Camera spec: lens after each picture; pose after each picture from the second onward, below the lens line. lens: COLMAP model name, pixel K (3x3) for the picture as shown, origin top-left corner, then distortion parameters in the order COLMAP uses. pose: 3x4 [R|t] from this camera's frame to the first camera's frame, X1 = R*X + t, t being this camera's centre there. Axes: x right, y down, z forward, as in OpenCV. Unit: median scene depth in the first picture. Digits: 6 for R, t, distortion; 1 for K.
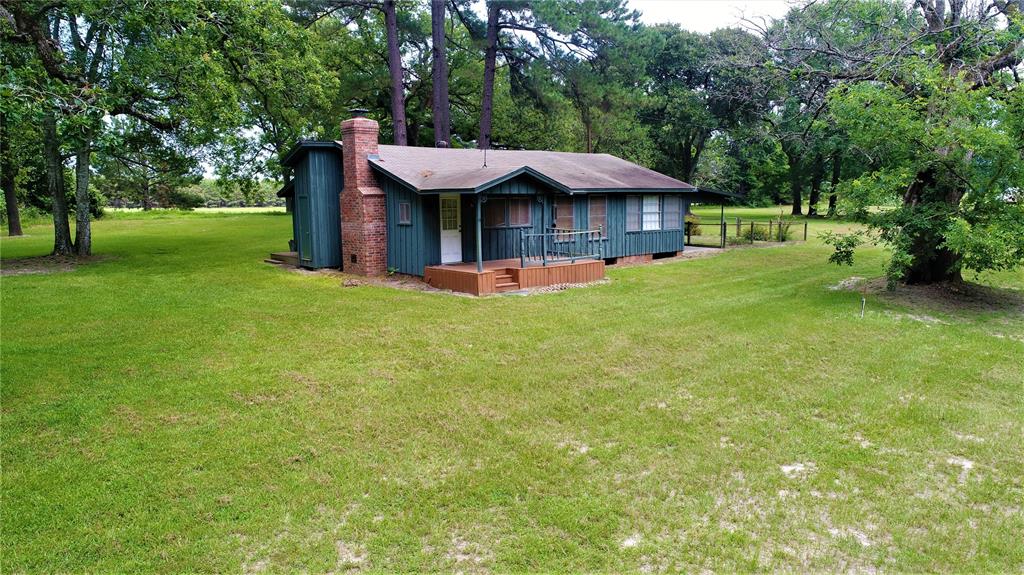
lens RADIAL K [[677.6, 0, 512.0], [0, 677.6, 287.5], [0, 0, 1]] dist [-0.017708, 0.000211]
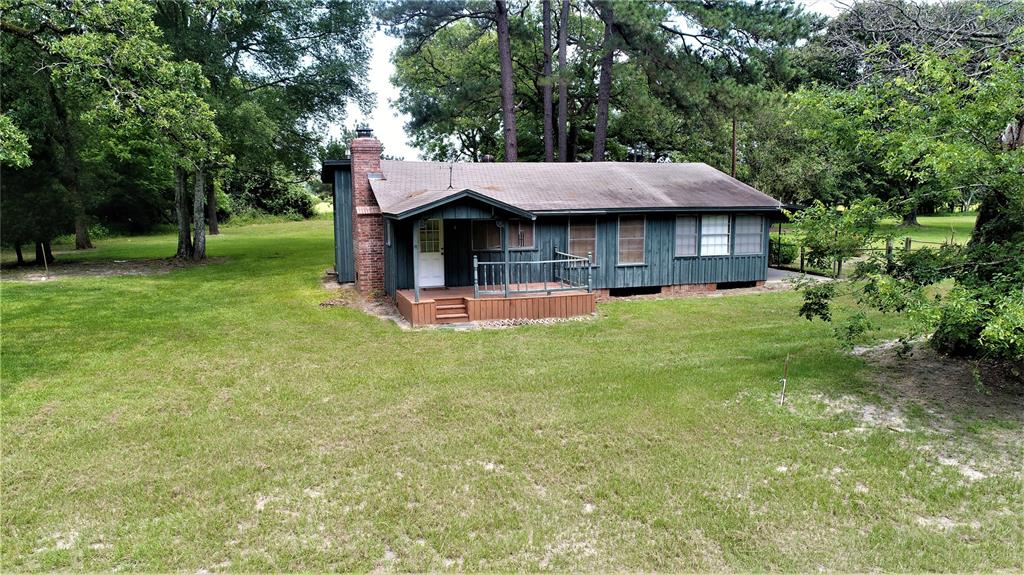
lens RADIAL K [[677.6, 0, 512.0], [0, 677.6, 287.5], [0, 0, 1]] dist [-0.017708, 0.000211]
pose [[0.926573, 0.055970, -0.371928, 0.295344], [-0.054343, 0.998412, 0.014864, -0.044221], [0.372169, 0.006439, 0.928143, 0.121137]]
